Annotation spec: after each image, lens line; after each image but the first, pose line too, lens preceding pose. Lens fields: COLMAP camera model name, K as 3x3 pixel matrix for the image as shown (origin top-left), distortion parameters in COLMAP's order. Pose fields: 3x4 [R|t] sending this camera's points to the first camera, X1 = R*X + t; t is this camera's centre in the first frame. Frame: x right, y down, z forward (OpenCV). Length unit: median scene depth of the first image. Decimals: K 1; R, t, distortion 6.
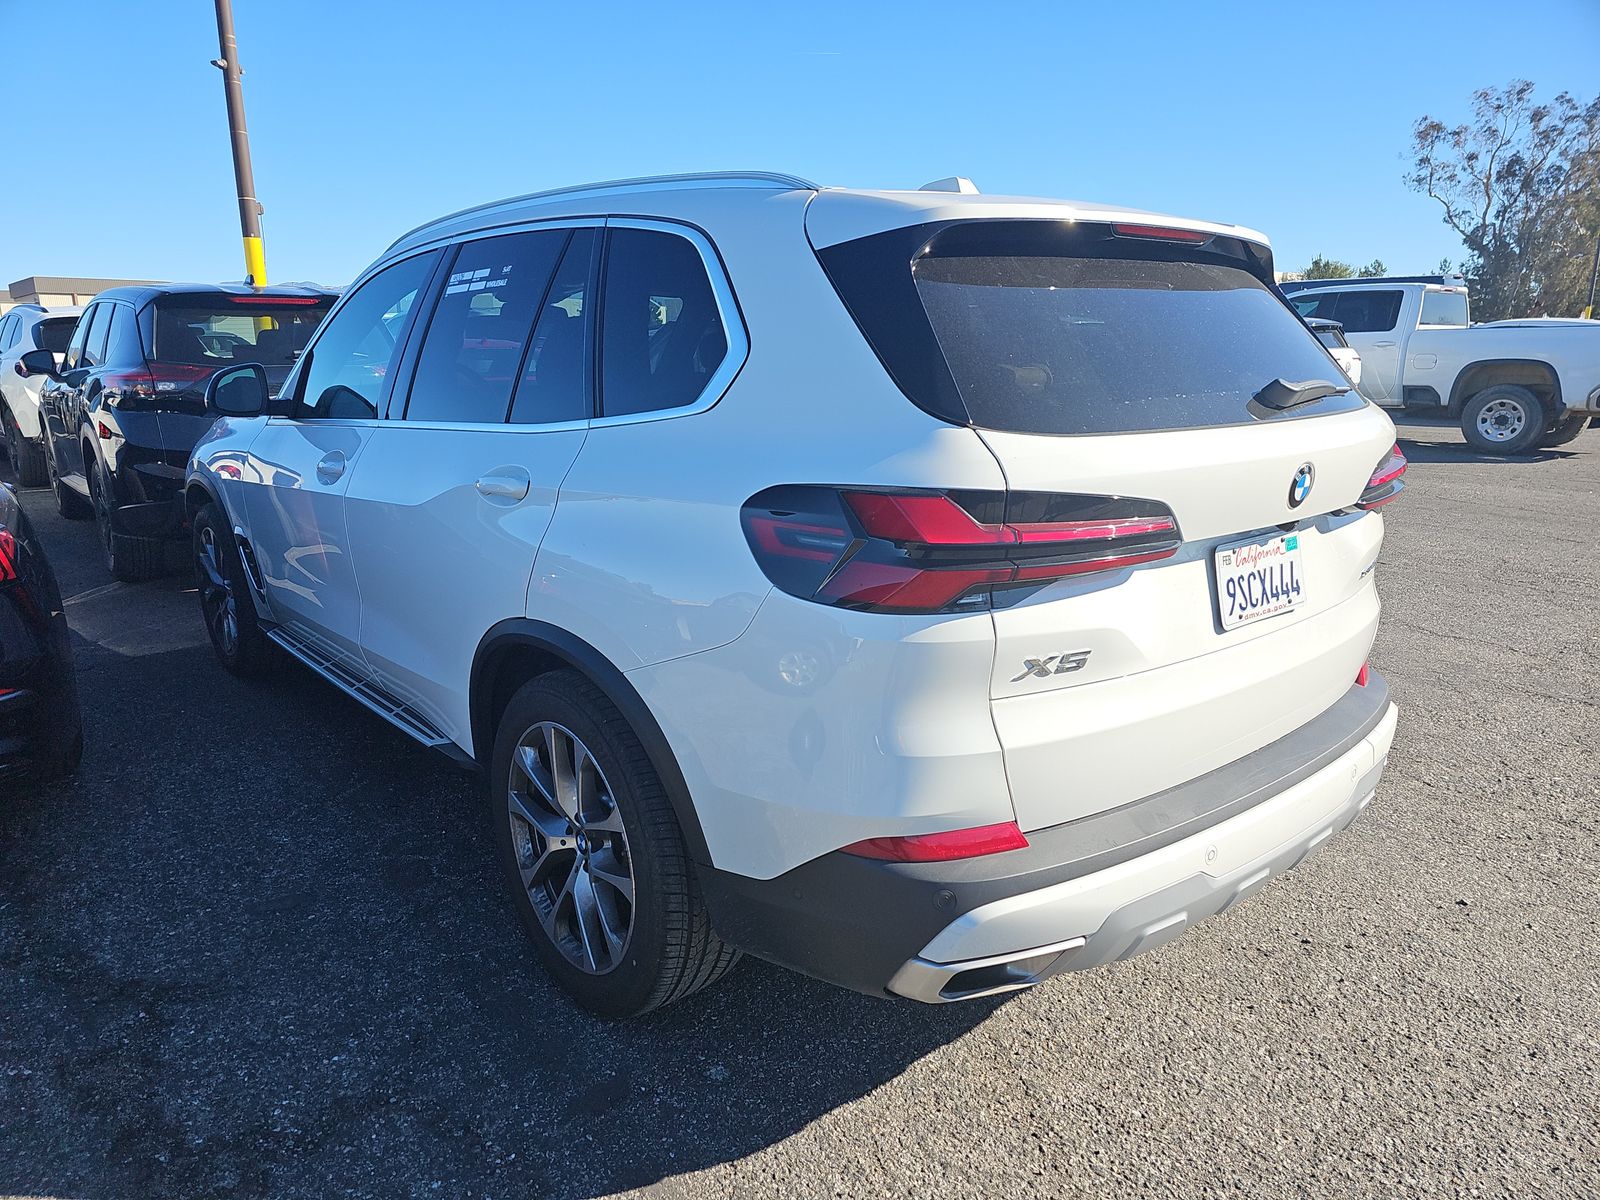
lens RADIAL K [[1055.6, 0, 800.4], [0, 1055.6, 598.0], [0, 0, 1]] dist [0.034004, -0.038690]
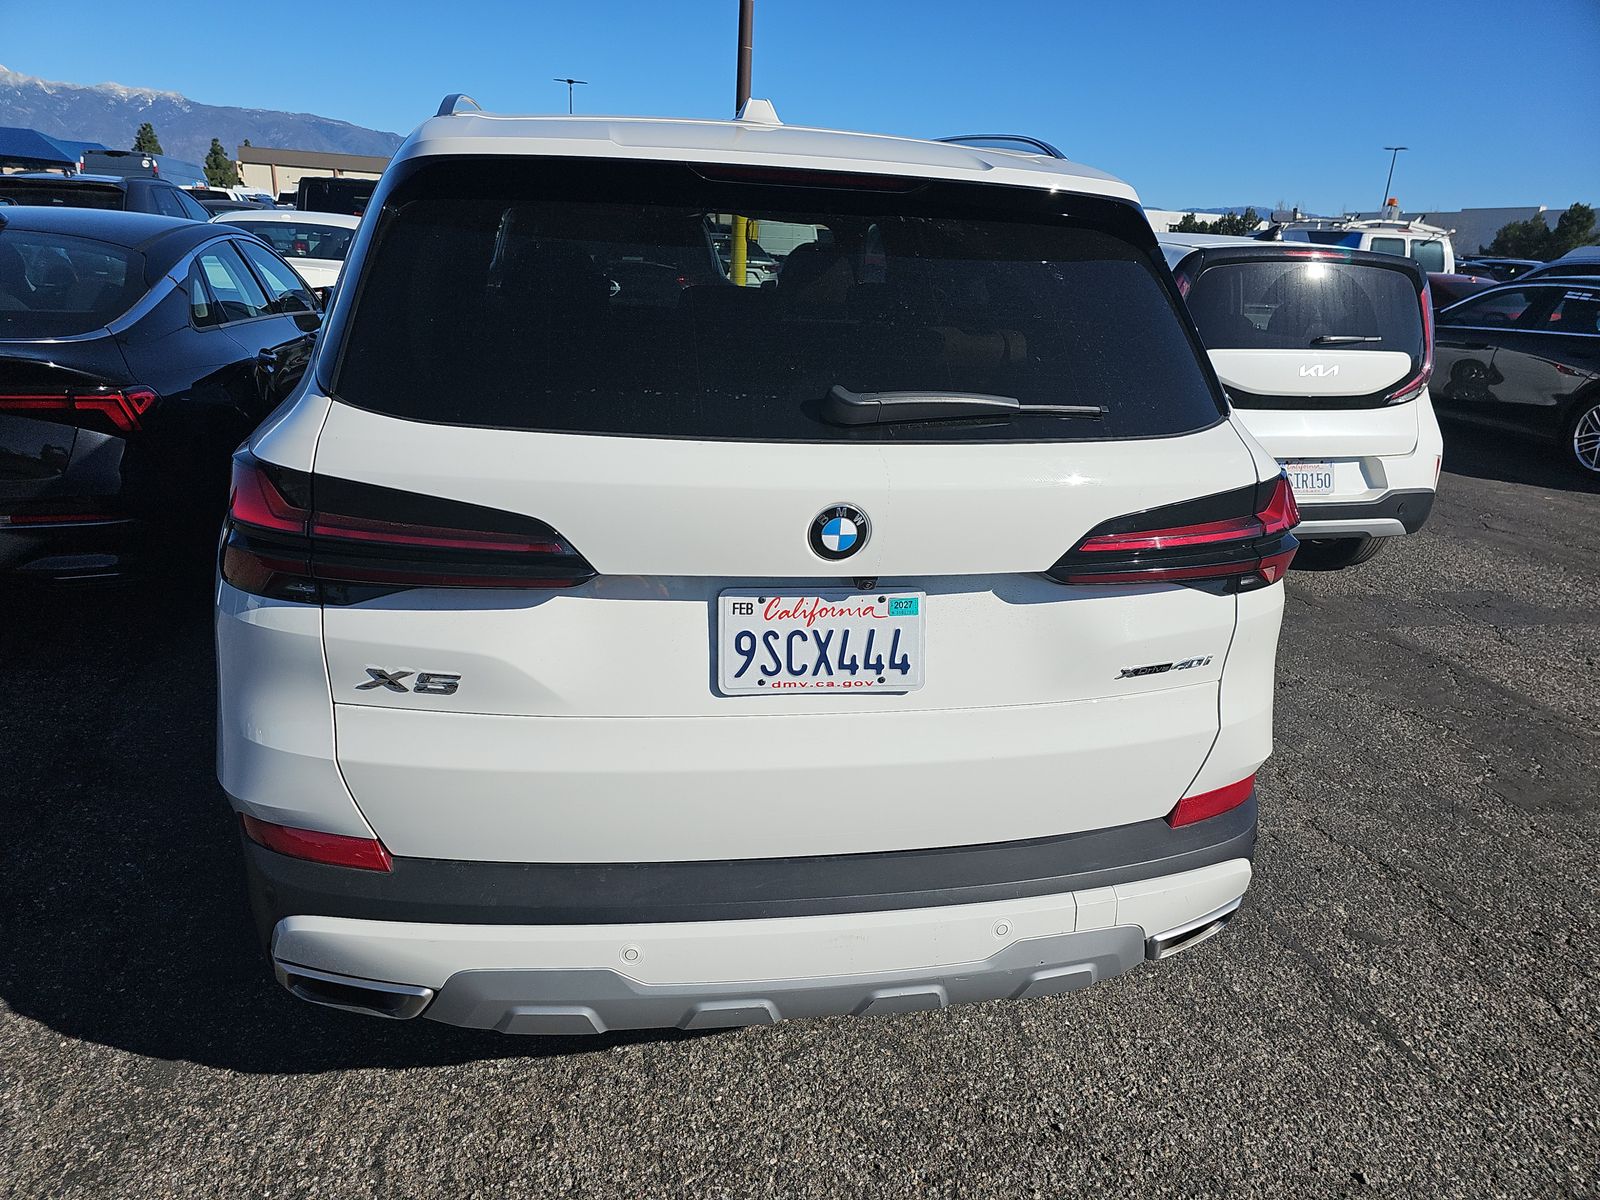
lens RADIAL K [[1055.6, 0, 801.5], [0, 1055.6, 603.0], [0, 0, 1]] dist [0.034004, -0.038690]
pose [[0.874929, 0.169681, -0.453551, 0.792668], [-0.162408, 0.985174, 0.055273, -0.089812], [0.456205, 0.025300, 0.889515, 0.306994]]
